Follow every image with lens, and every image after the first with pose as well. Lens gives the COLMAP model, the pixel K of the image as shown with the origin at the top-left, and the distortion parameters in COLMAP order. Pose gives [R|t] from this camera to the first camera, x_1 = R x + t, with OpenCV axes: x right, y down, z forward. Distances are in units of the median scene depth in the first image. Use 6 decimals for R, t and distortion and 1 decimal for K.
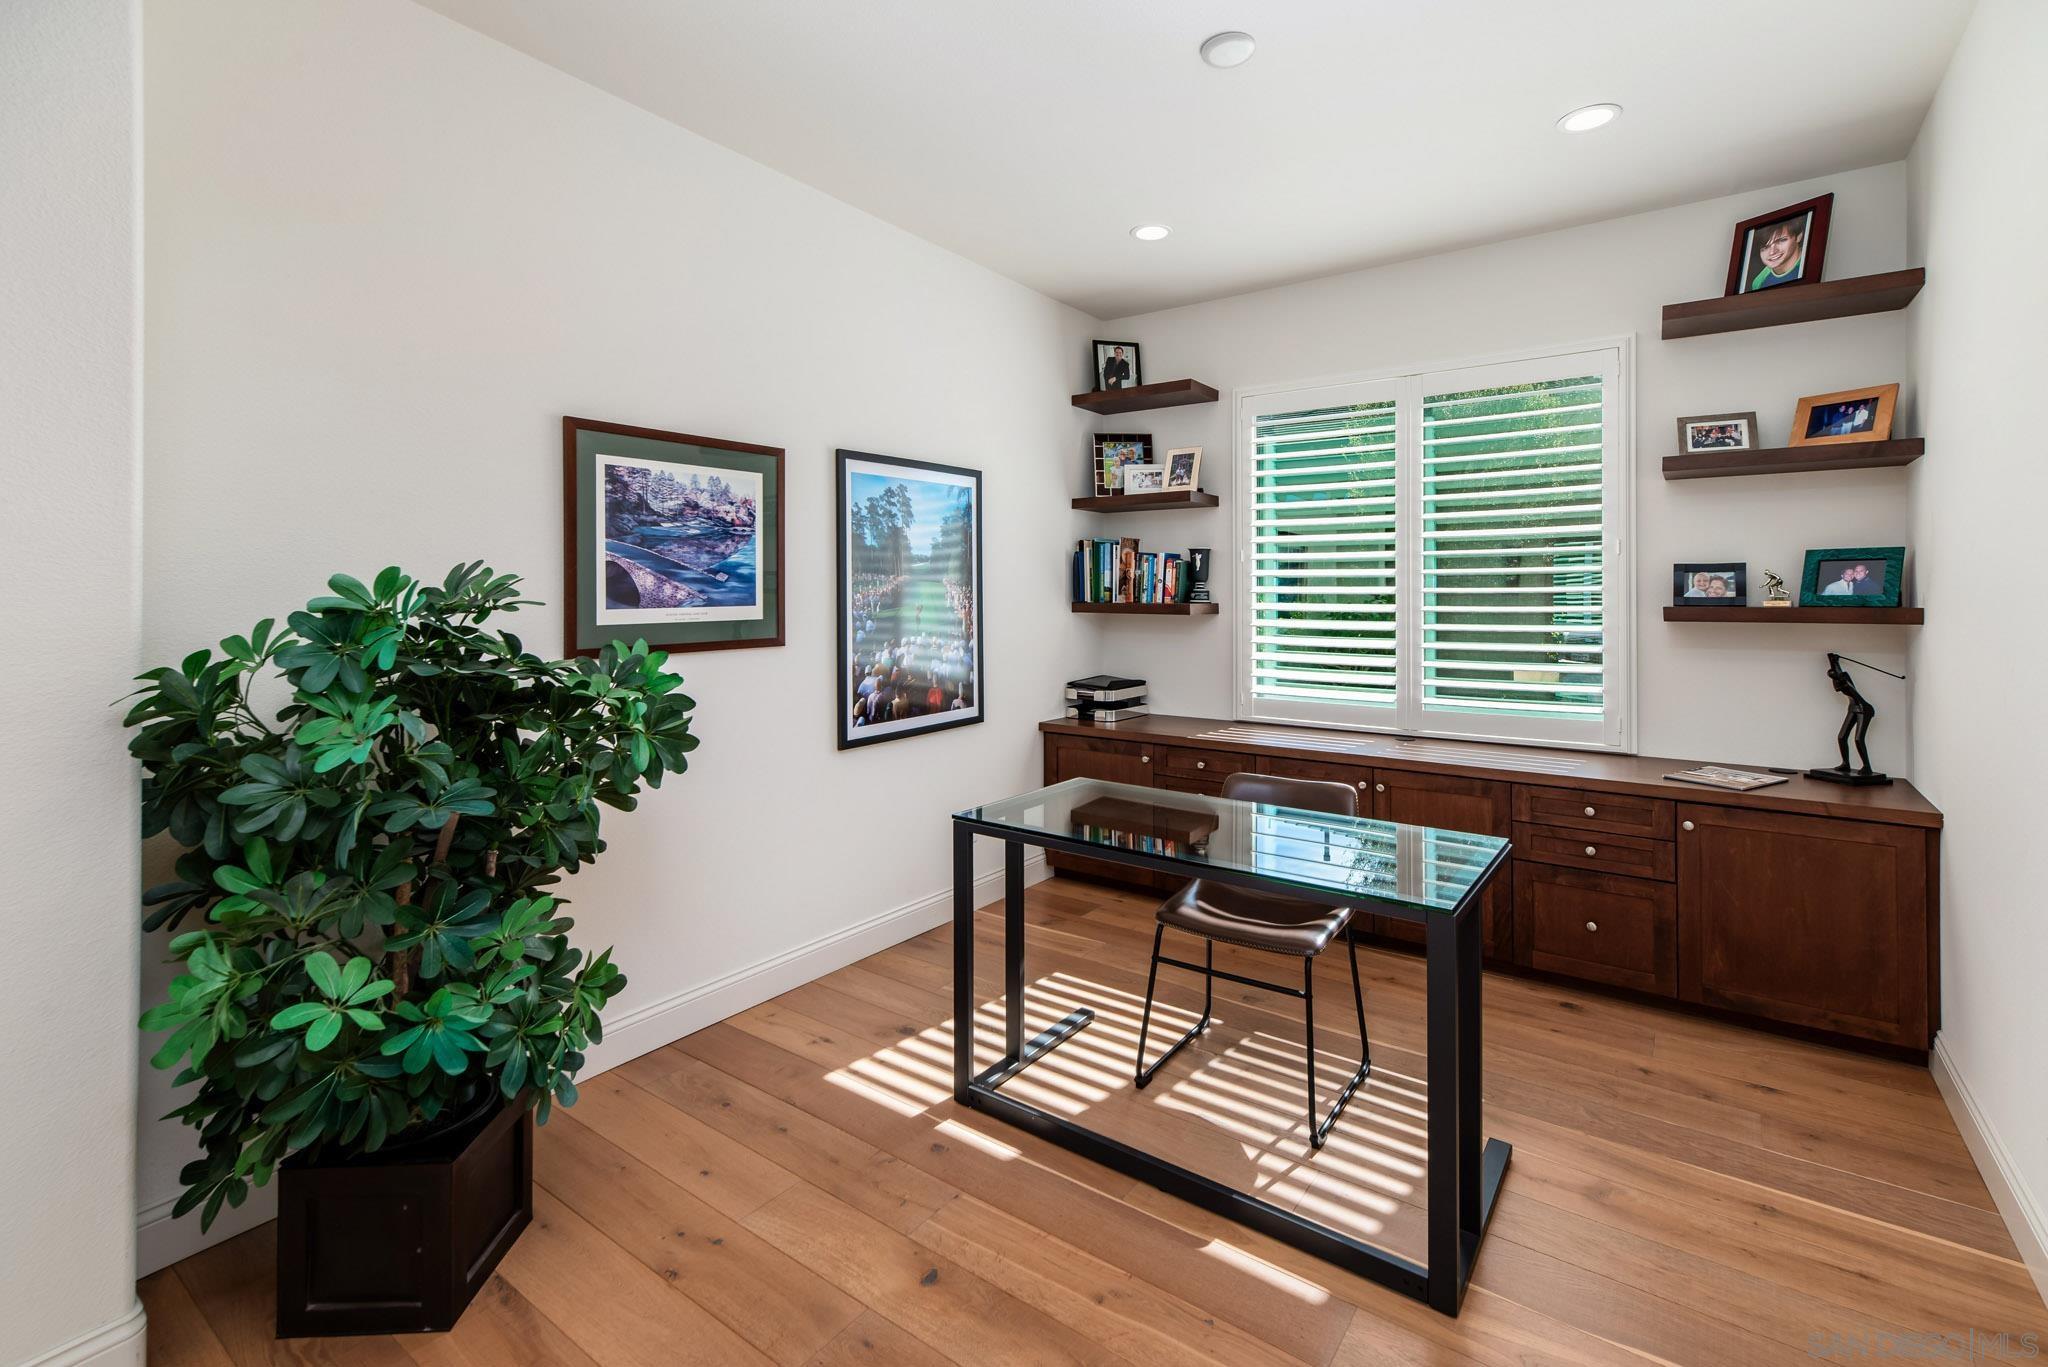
lens RADIAL K [[906.4, 0, 1048.3], [0, 906.4, 612.5], [0, 0, 1]] dist [0.004303, 0.000557]
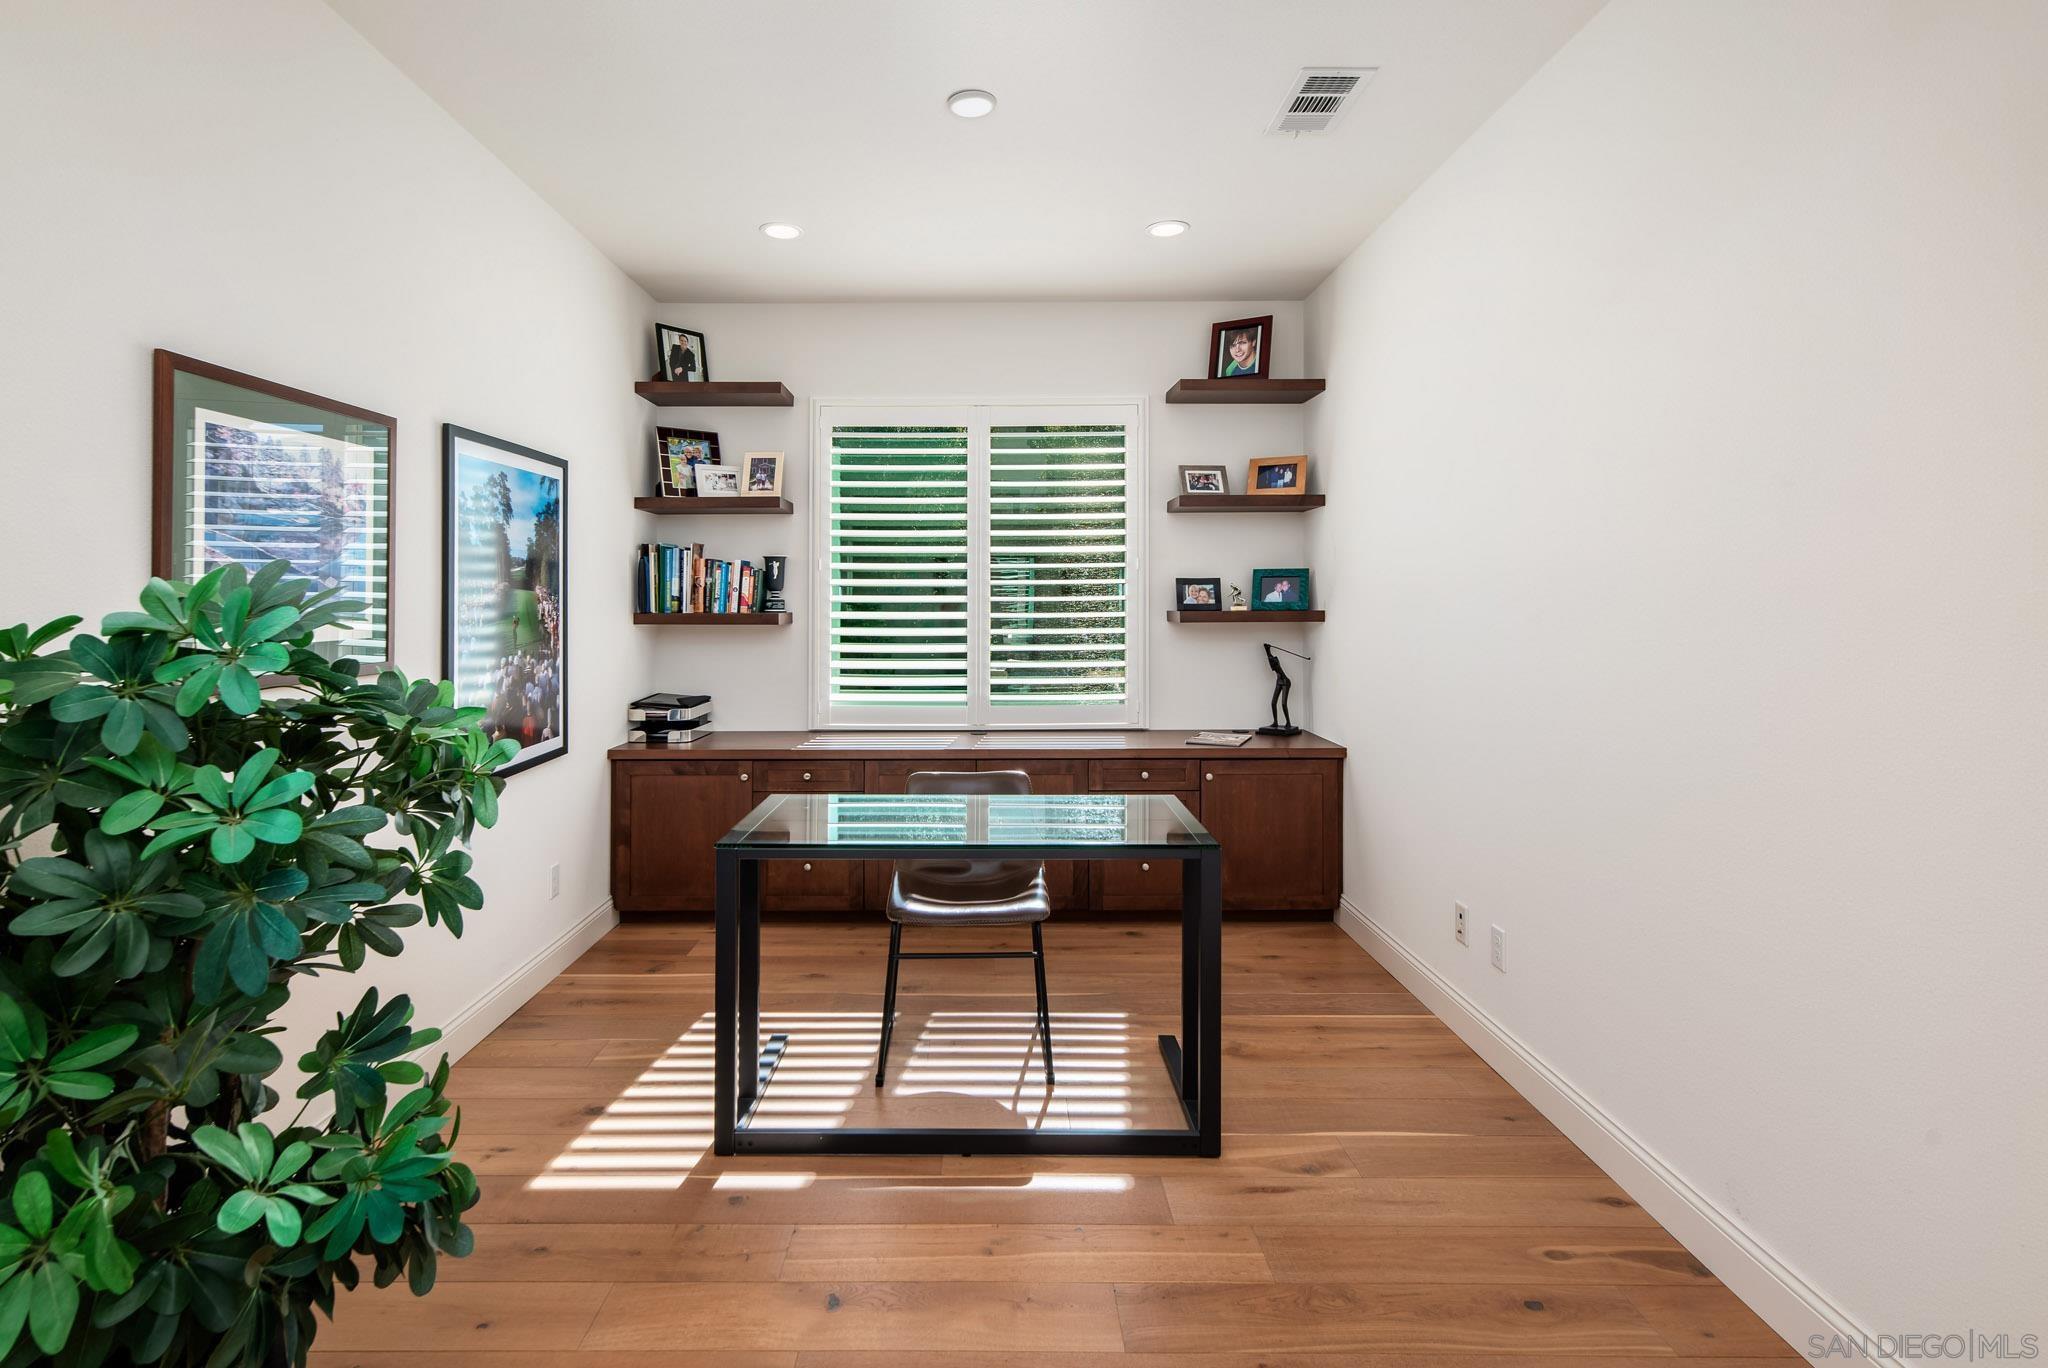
lens RADIAL K [[940.9, 0, 1033.8], [0, 940.9, 622.0], [0, 0, 1]] dist [0.003817, 0.000575]
pose [[0.820475, -0.015764, 0.571466, -0.250547], [0.015782, 0.999863, 0.004922, -0.000938], [-0.571465, 0.004981, 0.820611, 0.019178]]
